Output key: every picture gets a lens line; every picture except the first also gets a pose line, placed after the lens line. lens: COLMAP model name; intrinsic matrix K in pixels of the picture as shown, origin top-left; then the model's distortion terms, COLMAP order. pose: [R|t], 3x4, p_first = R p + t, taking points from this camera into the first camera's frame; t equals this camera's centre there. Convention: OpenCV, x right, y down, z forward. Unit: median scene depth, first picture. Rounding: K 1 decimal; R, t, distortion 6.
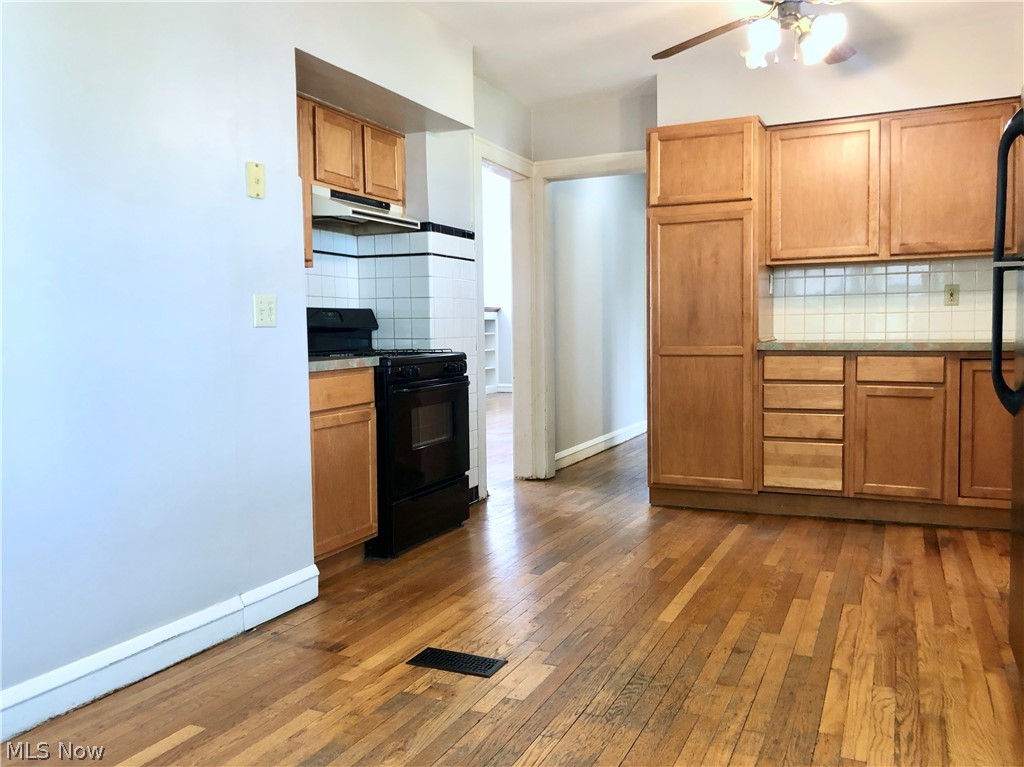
lens RADIAL K [[851.3, 0, 511.3], [0, 851.3, 385.6], [0, 0, 1]] dist [0.049419, -0.006137]
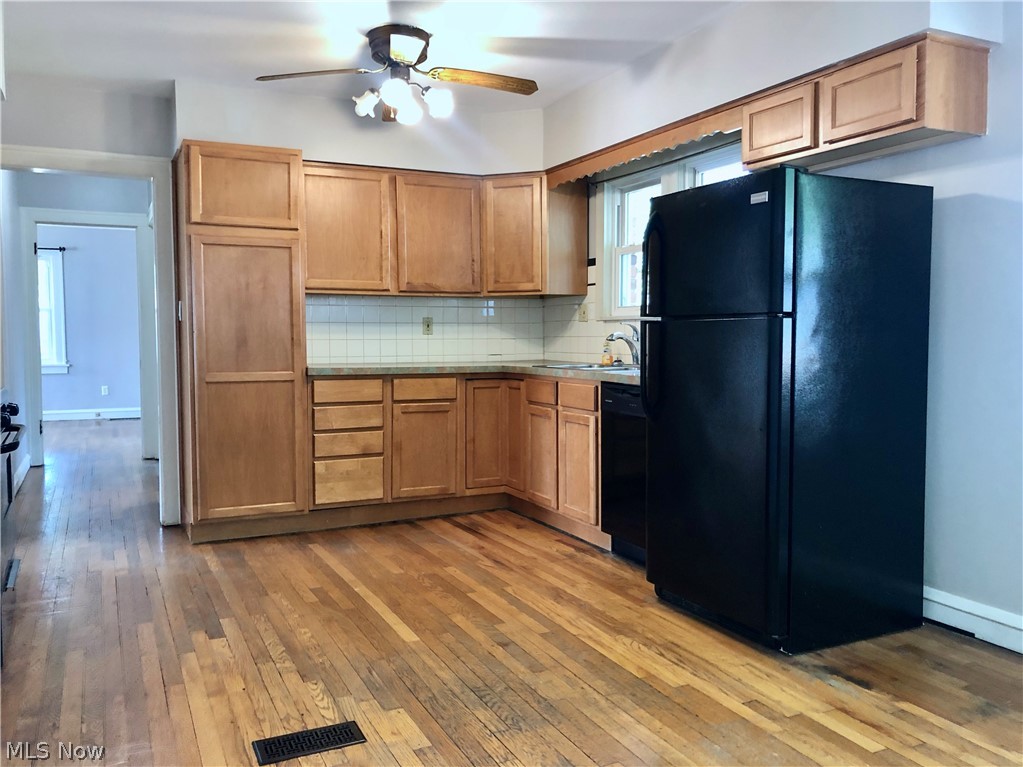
lens RADIAL K [[850.5, 0, 506.4], [0, 850.5, 381.3], [0, 0, 1]] dist [0.049419, -0.006137]
pose [[0.640528, -0.031304, 0.767296, -0.389239], [0.042859, 0.999069, 0.004981, -0.031591], [-0.766738, 0.029695, 0.641273, 0.162567]]
